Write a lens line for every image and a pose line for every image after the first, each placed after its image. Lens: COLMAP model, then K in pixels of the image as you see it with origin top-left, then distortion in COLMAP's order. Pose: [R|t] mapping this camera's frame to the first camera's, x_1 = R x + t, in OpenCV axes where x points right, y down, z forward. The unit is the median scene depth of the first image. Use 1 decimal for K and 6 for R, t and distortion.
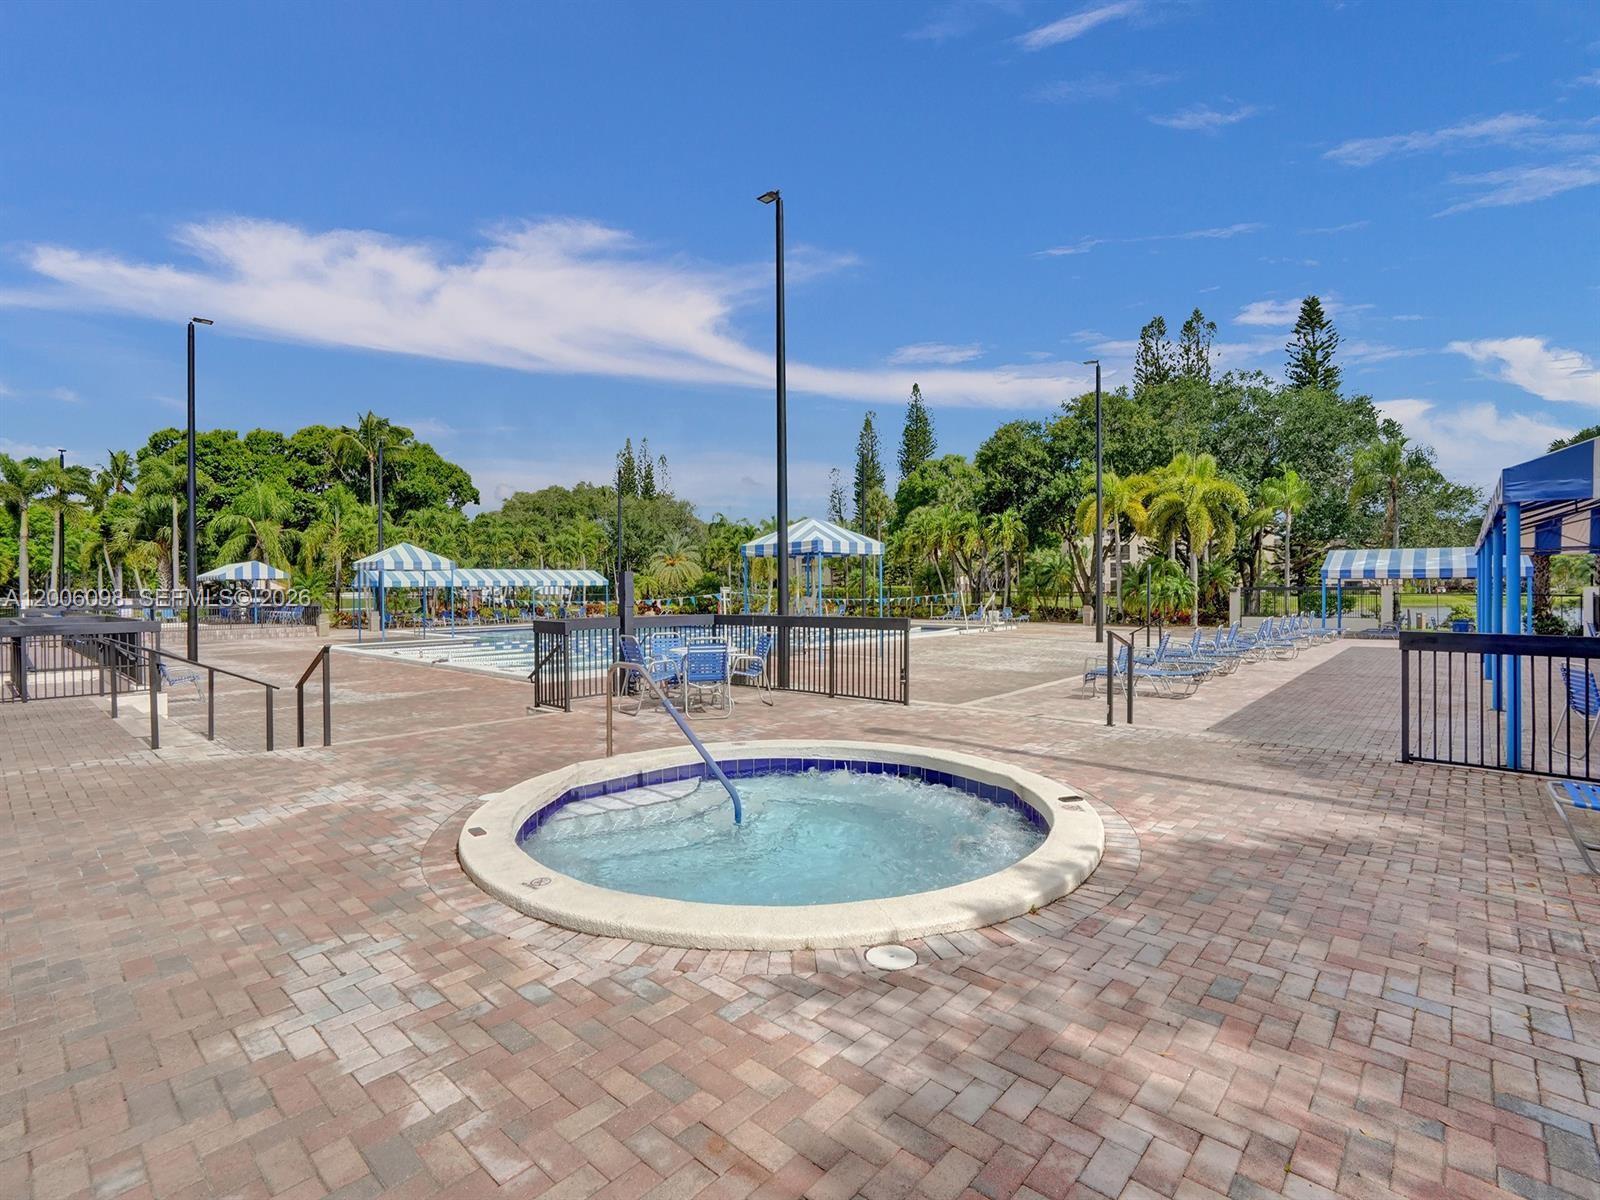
lens RADIAL K [[744.2, 0, 803.6], [0, 744.2, 593.2], [0, 0, 1]] dist [-0.017424, -0.000078]
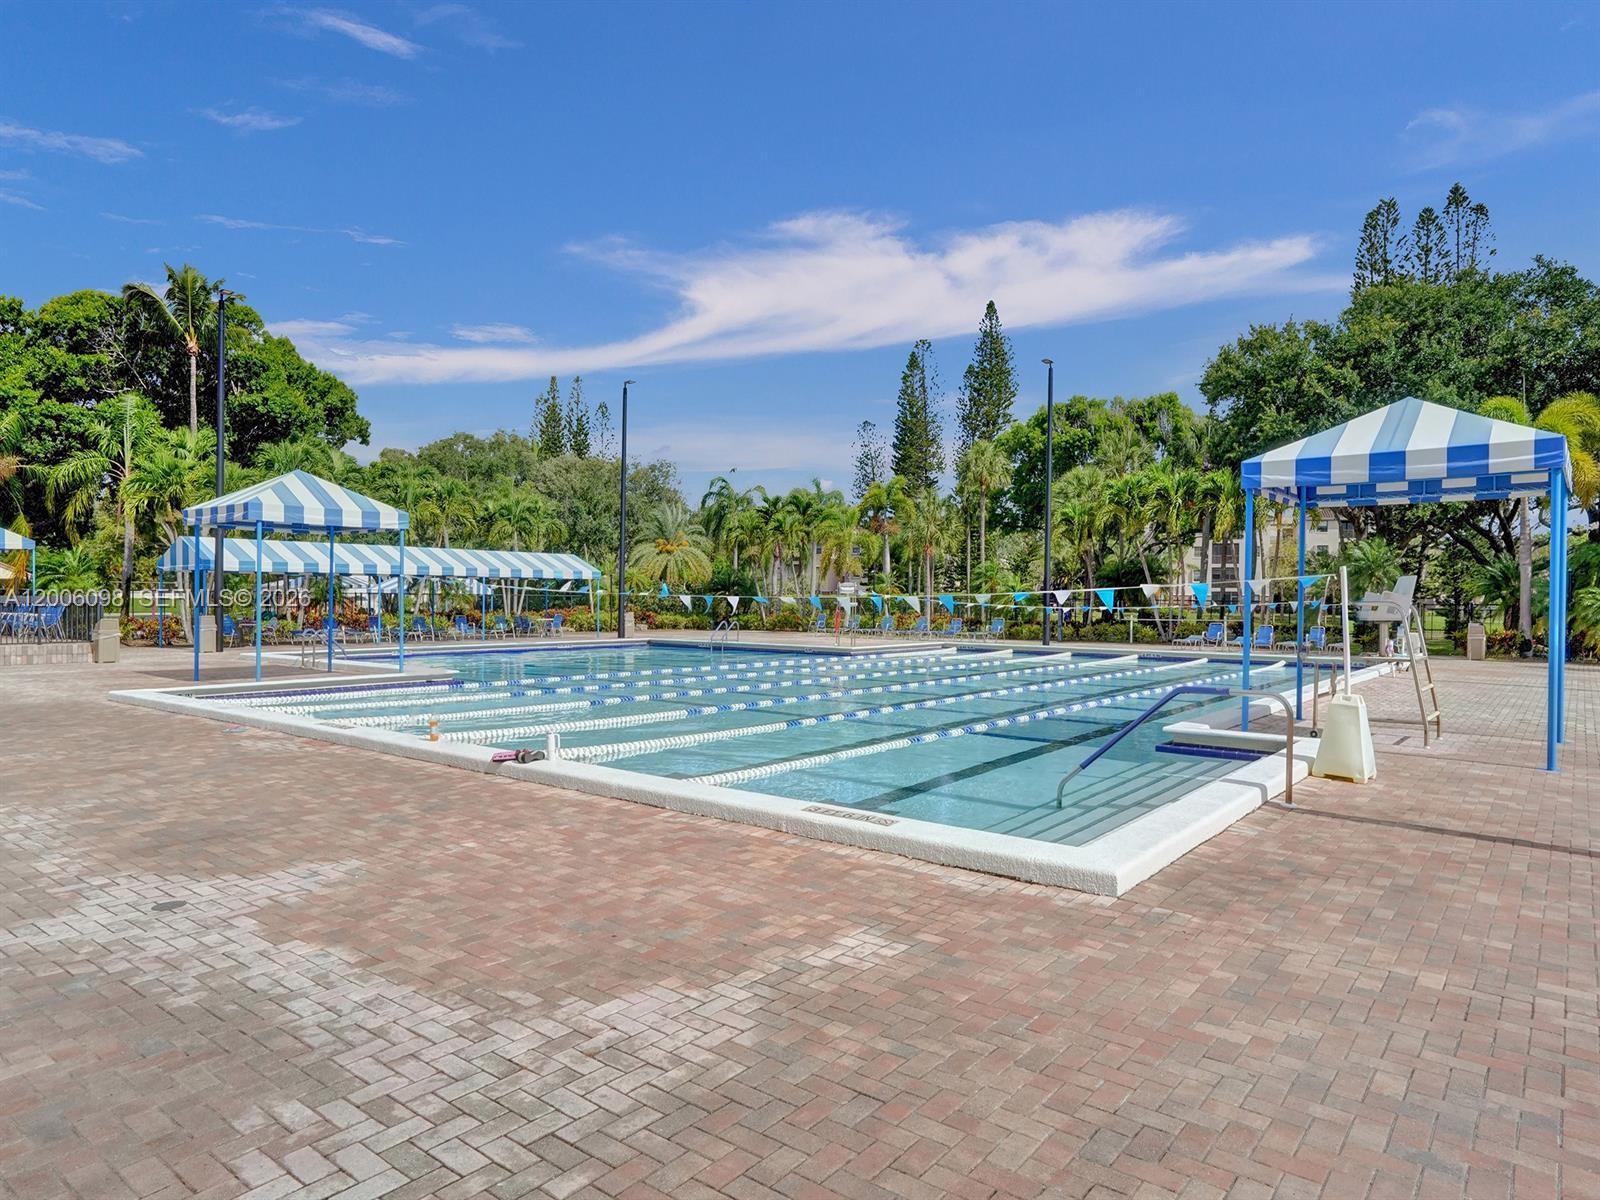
lens RADIAL K [[964.1, 0, 803.1], [0, 964.1, 605.1], [0, 0, 1]] dist [0.017447, -0.000192]
pose [[0.997864, 0.015433, 0.063470, -0.151088], [-0.015455, 0.999881, -0.000157, 0.007848], [-0.063465, -0.000825, 0.997984, 0.212440]]
